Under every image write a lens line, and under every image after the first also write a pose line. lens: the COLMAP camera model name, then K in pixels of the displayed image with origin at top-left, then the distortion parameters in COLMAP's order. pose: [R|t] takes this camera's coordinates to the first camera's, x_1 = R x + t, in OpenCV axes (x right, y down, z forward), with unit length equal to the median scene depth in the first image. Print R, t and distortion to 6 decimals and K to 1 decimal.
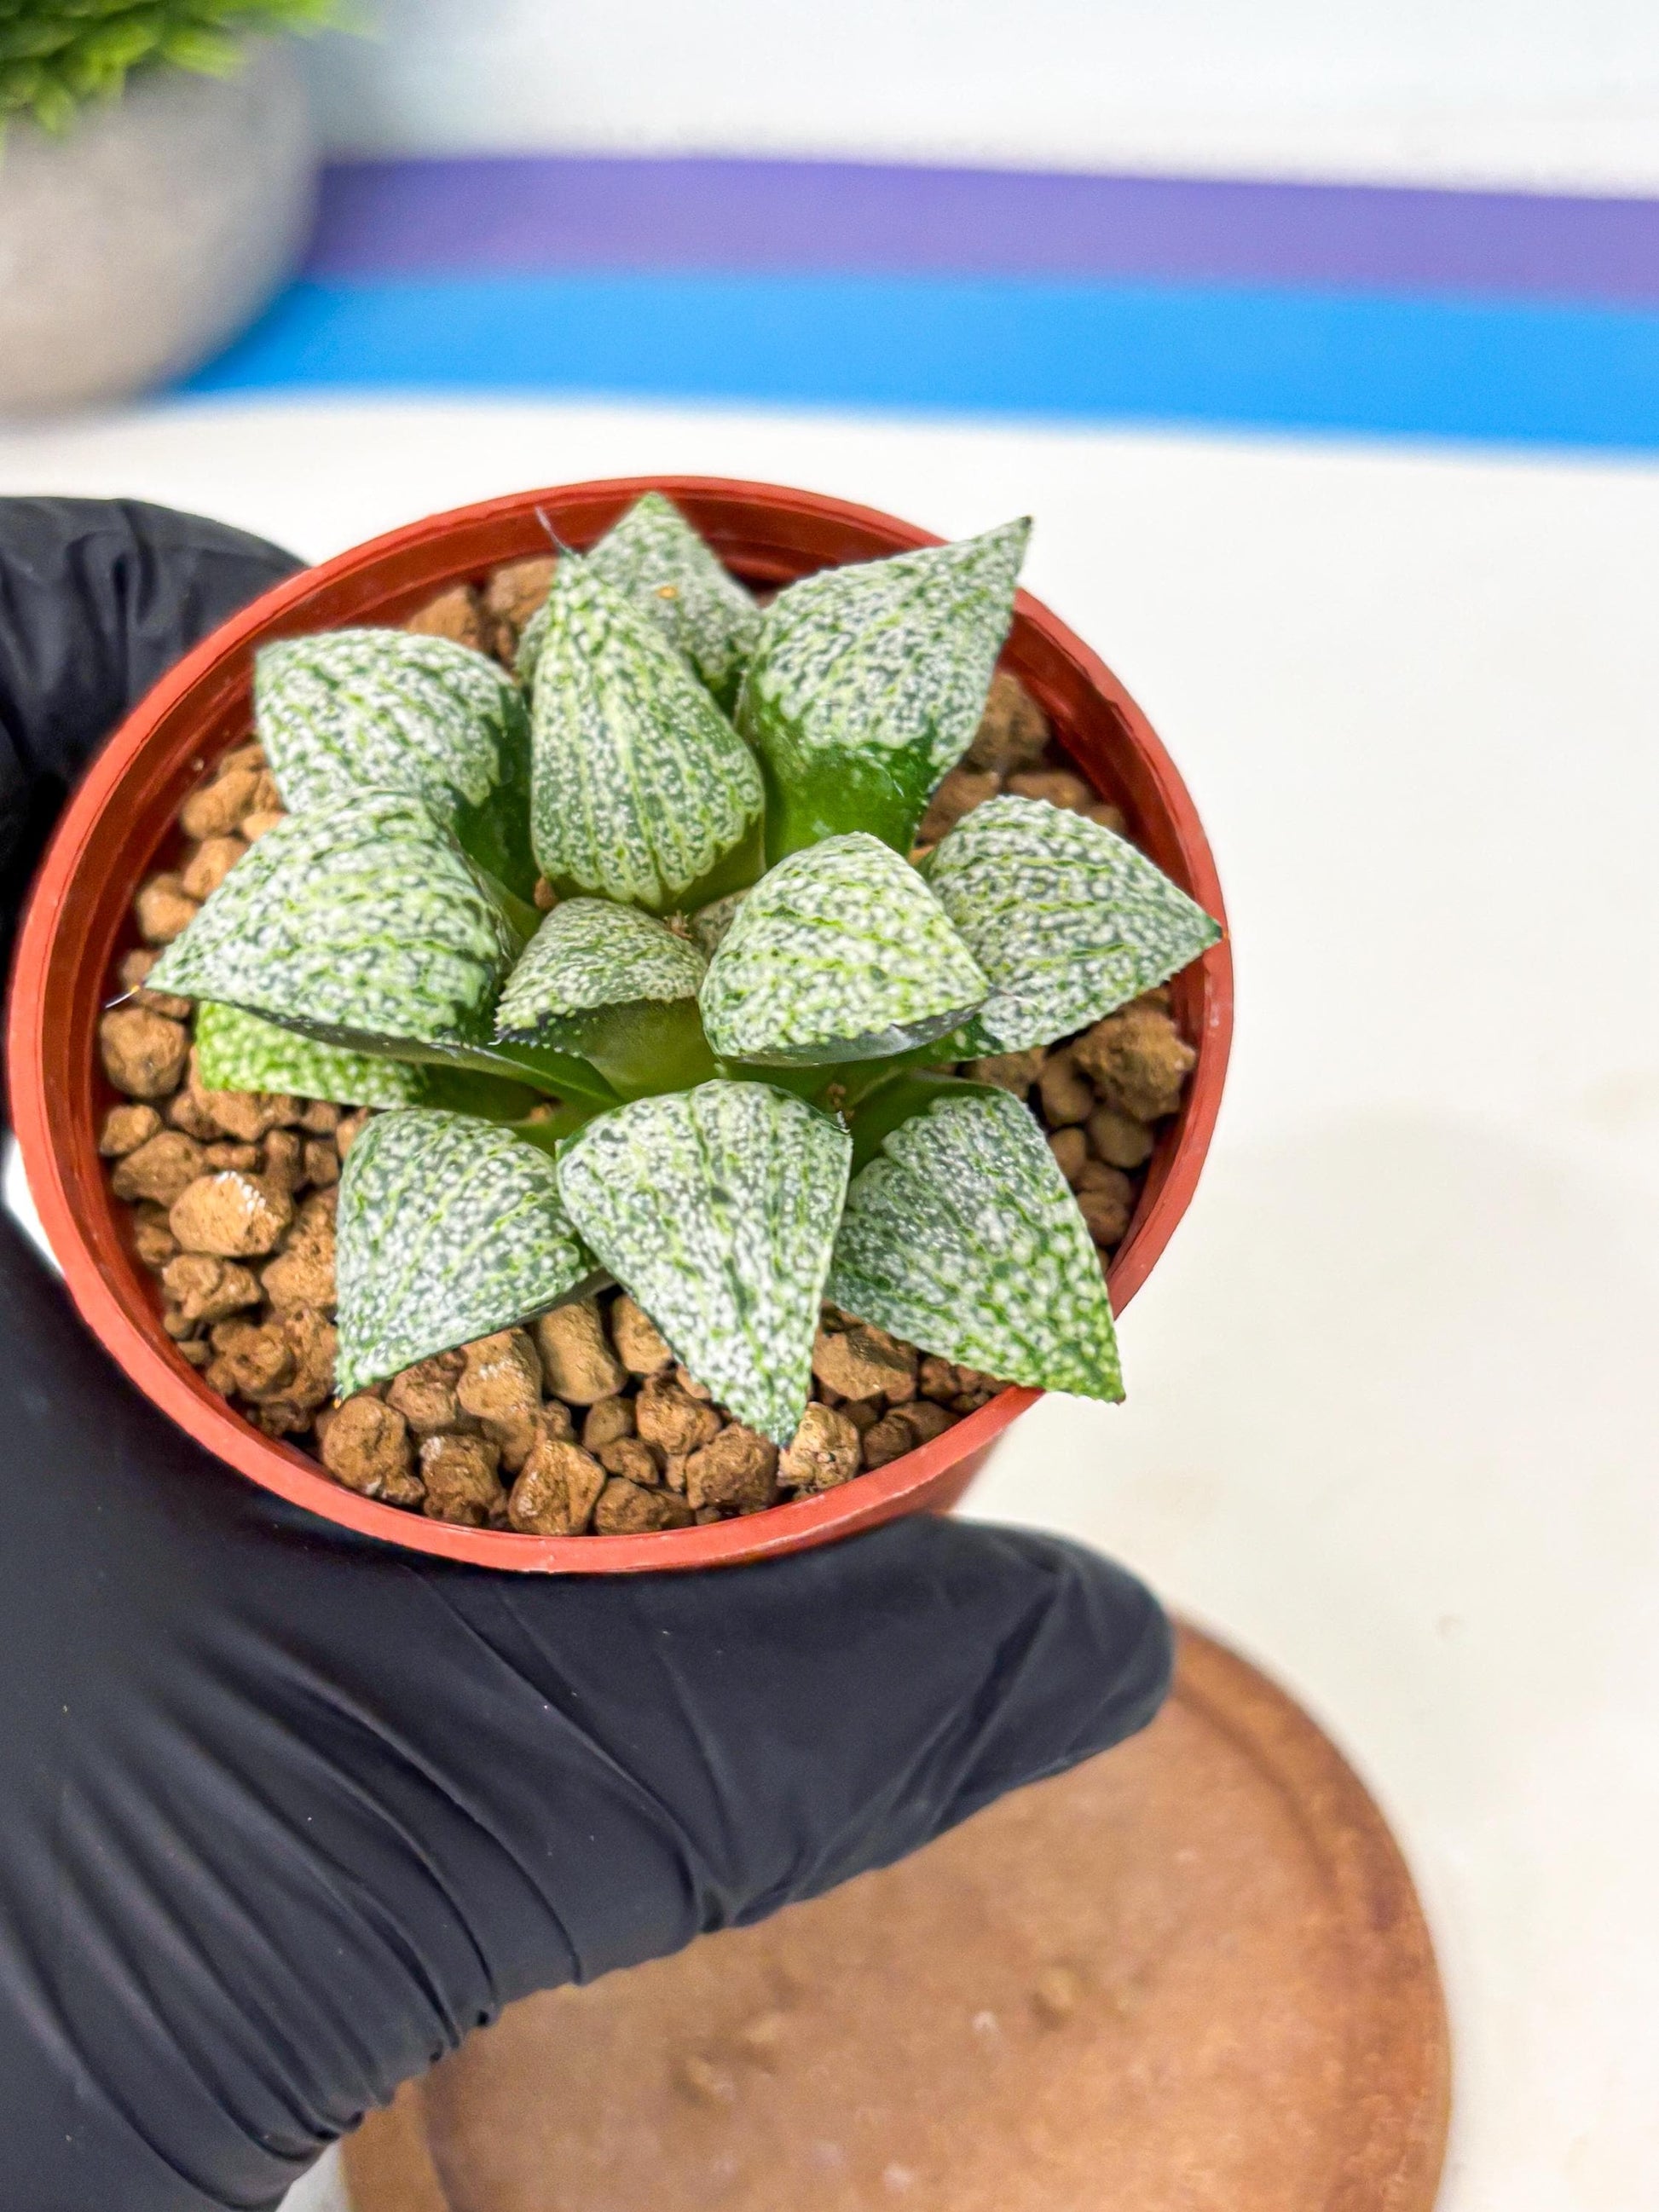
lens RADIAL K [[2806.5, 0, 816.5], [0, 2806.5, 1147.8], [0, 0, 1]] dist [0.267654, -1.384408]
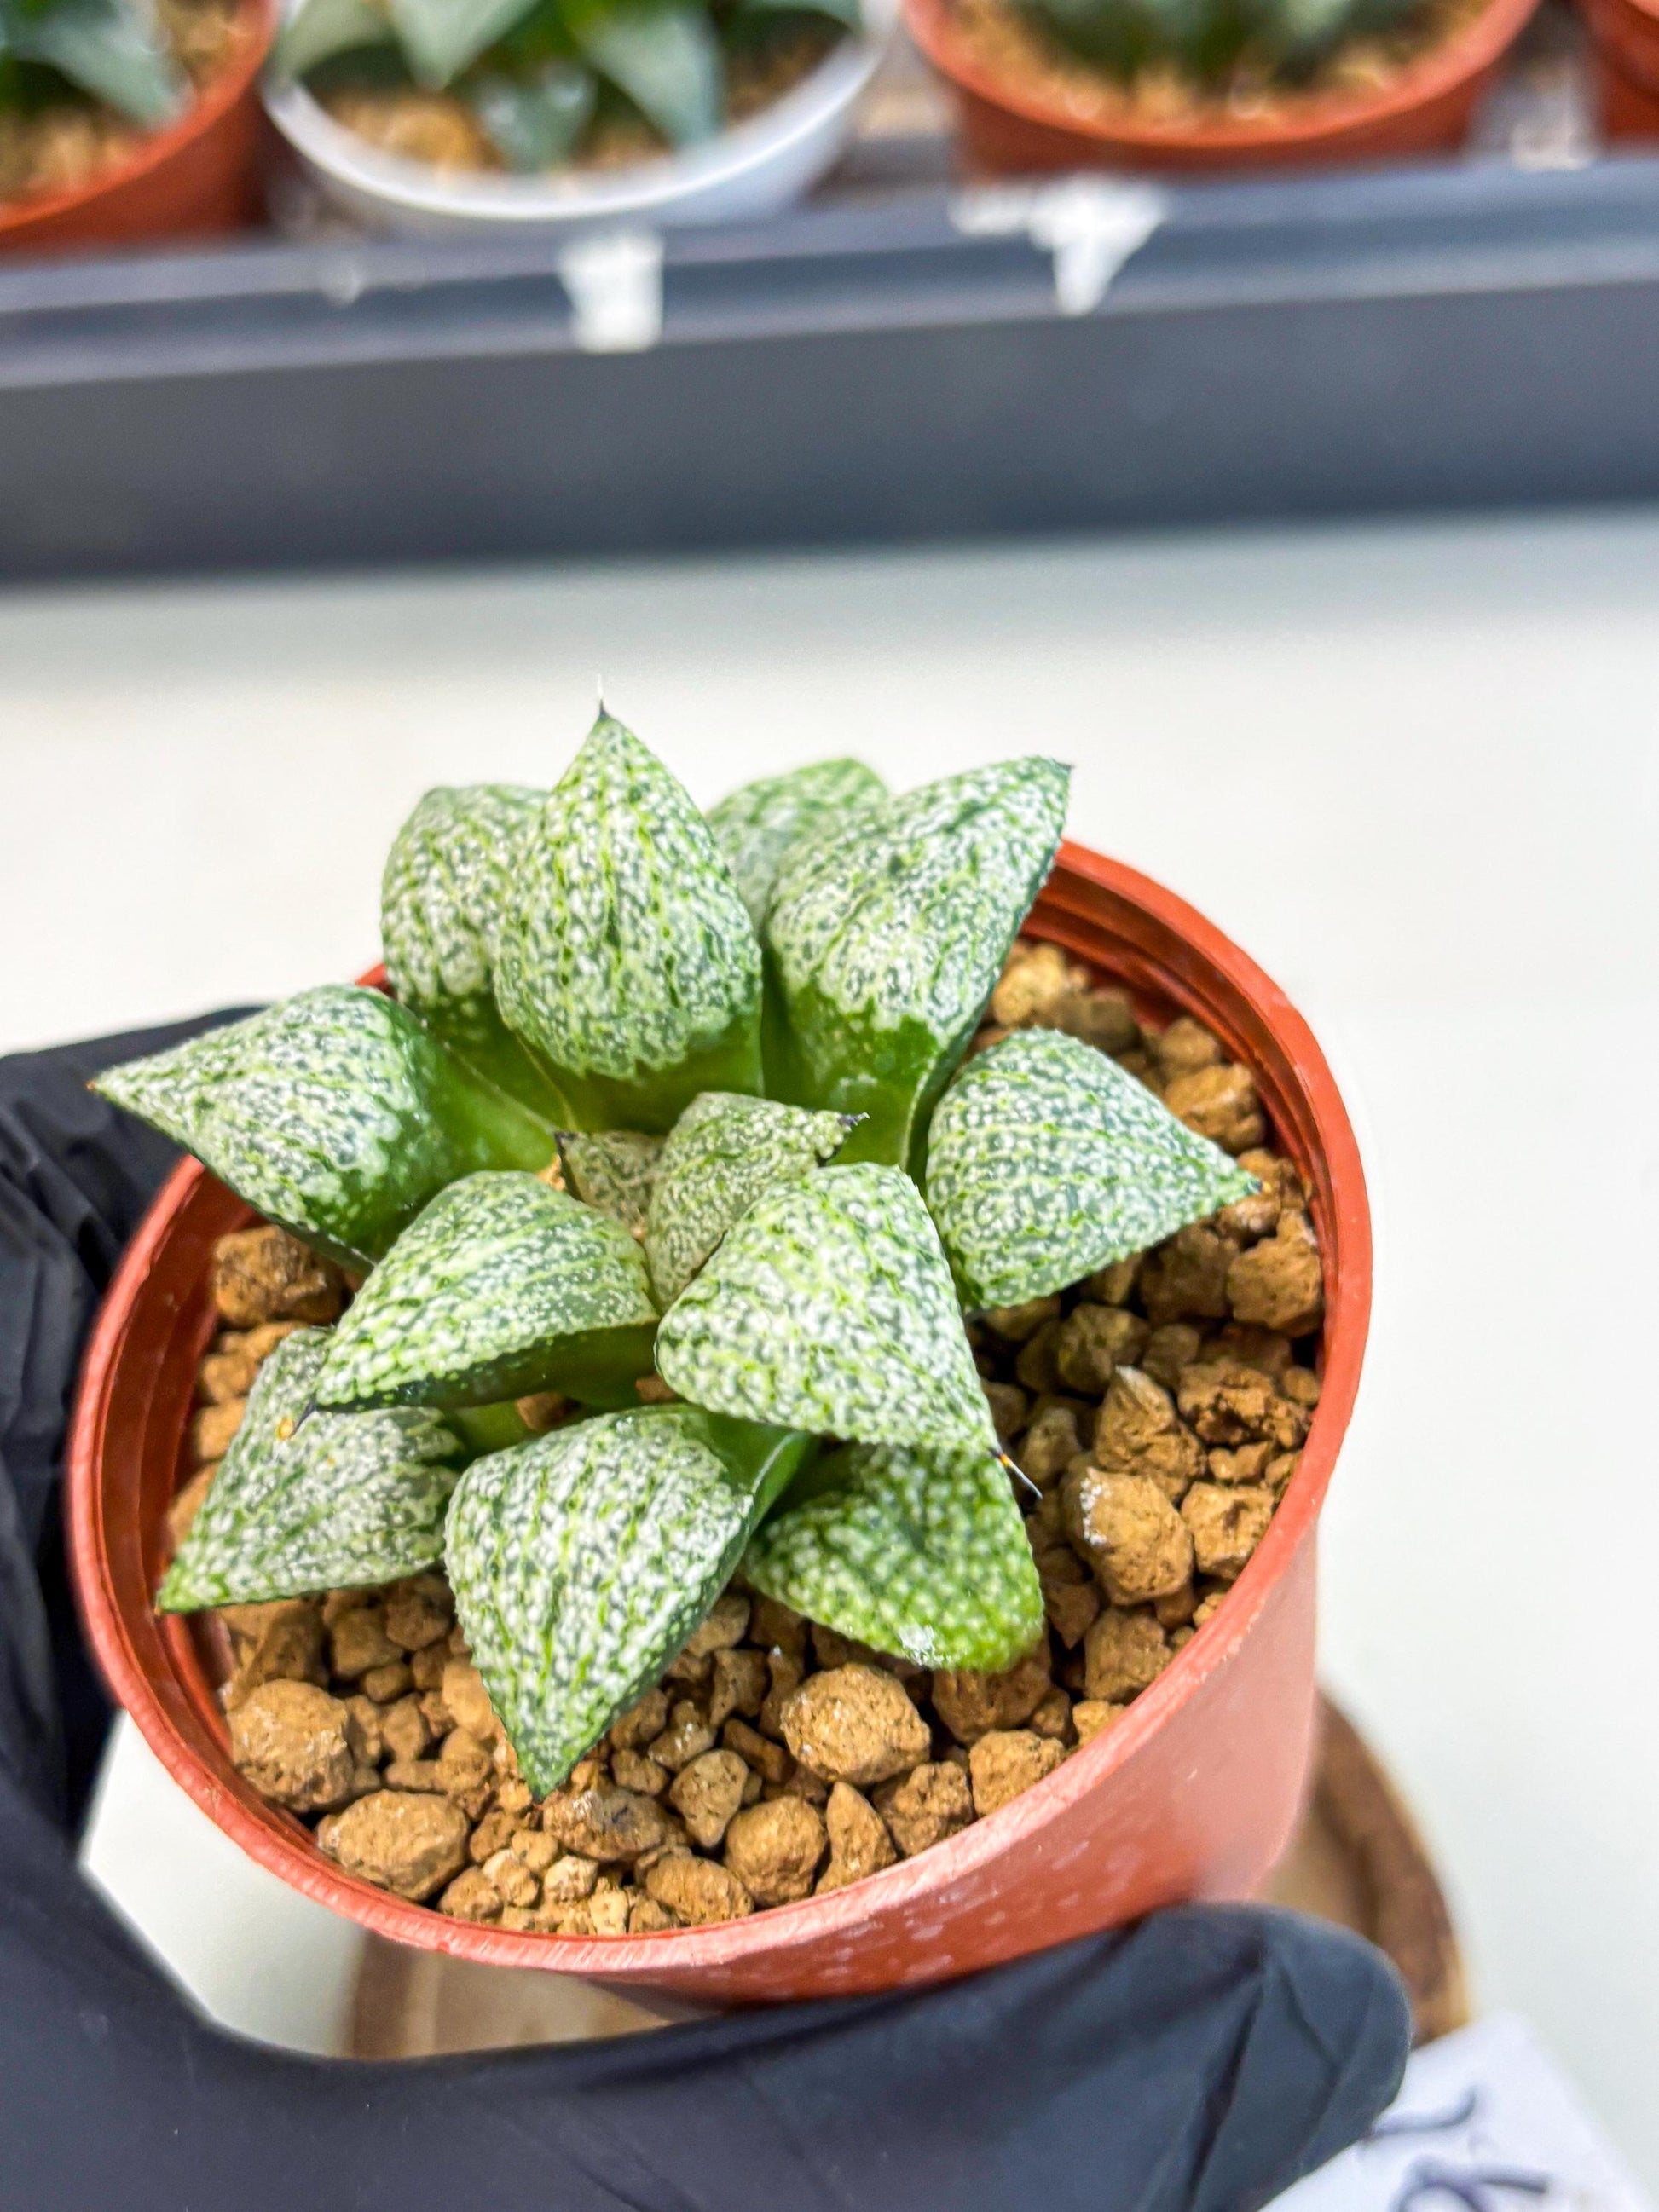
lens RADIAL K [[2836.3, 0, 828.0], [0, 2836.3, 1045.6], [0, 0, 1]] dist [0.241145, -1.332773]
pose [[-0.477242, -0.645972, 0.595786, -0.639364], [0.872661, -0.268557, 0.407848, -0.416361], [-0.103456, 0.714561, 0.691881, 0.316815]]
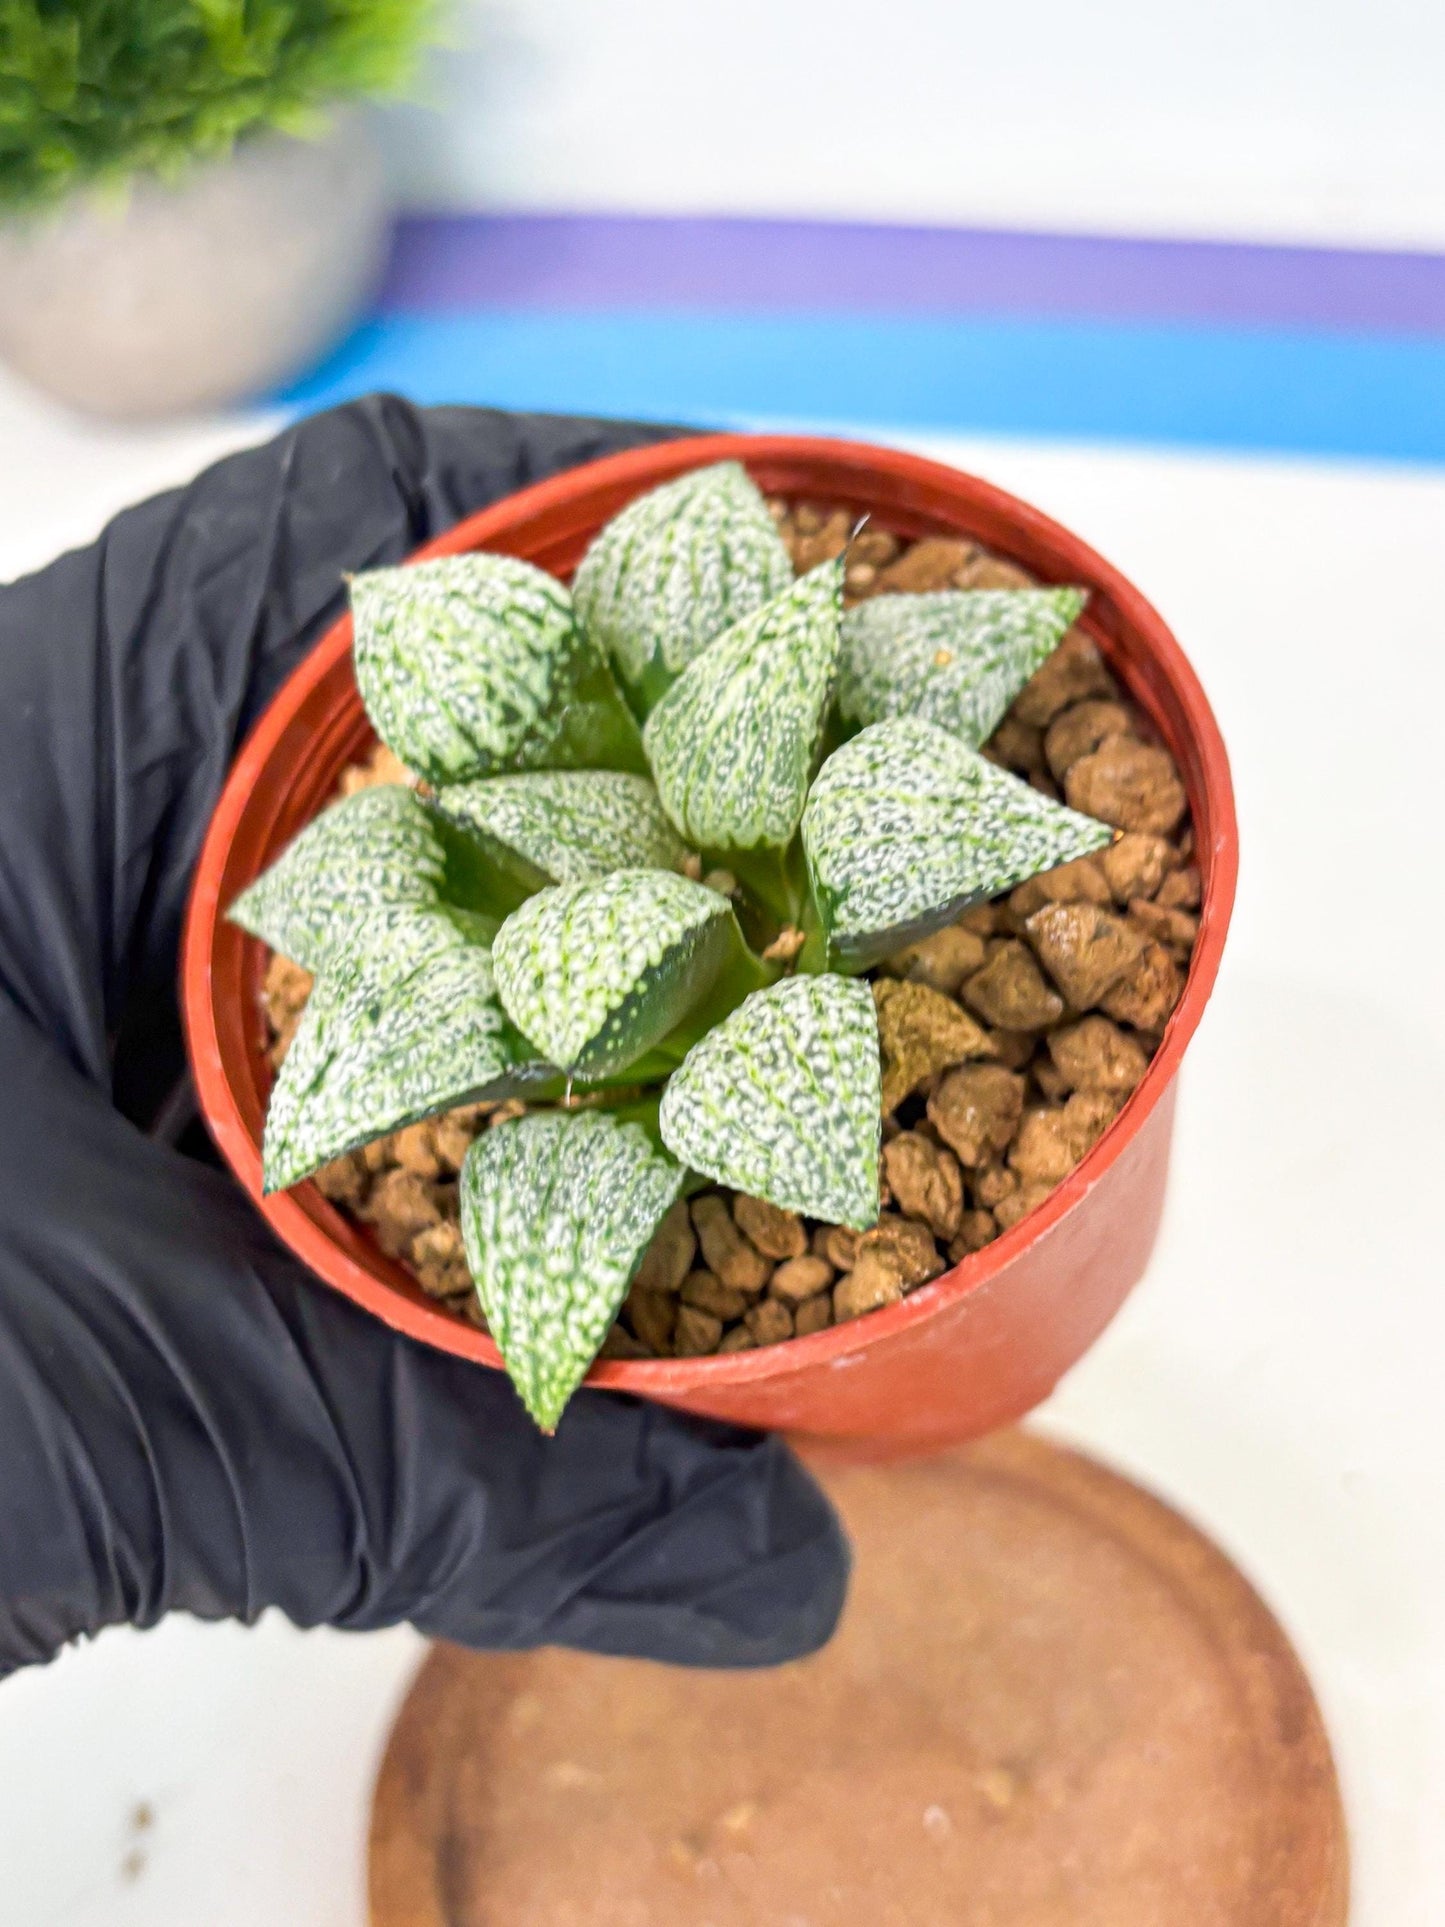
lens RADIAL K [[2369.3, 0, 722.5], [0, 2369.3, 963.5], [0, 0, 1]] dist [0.205122, -0.002206]
pose [[0.494182, 0.727523, -0.475914, 0.467837], [-0.669425, 0.667718, 0.325612, -0.394563], [0.554667, 0.157677, 0.816996, 0.247587]]
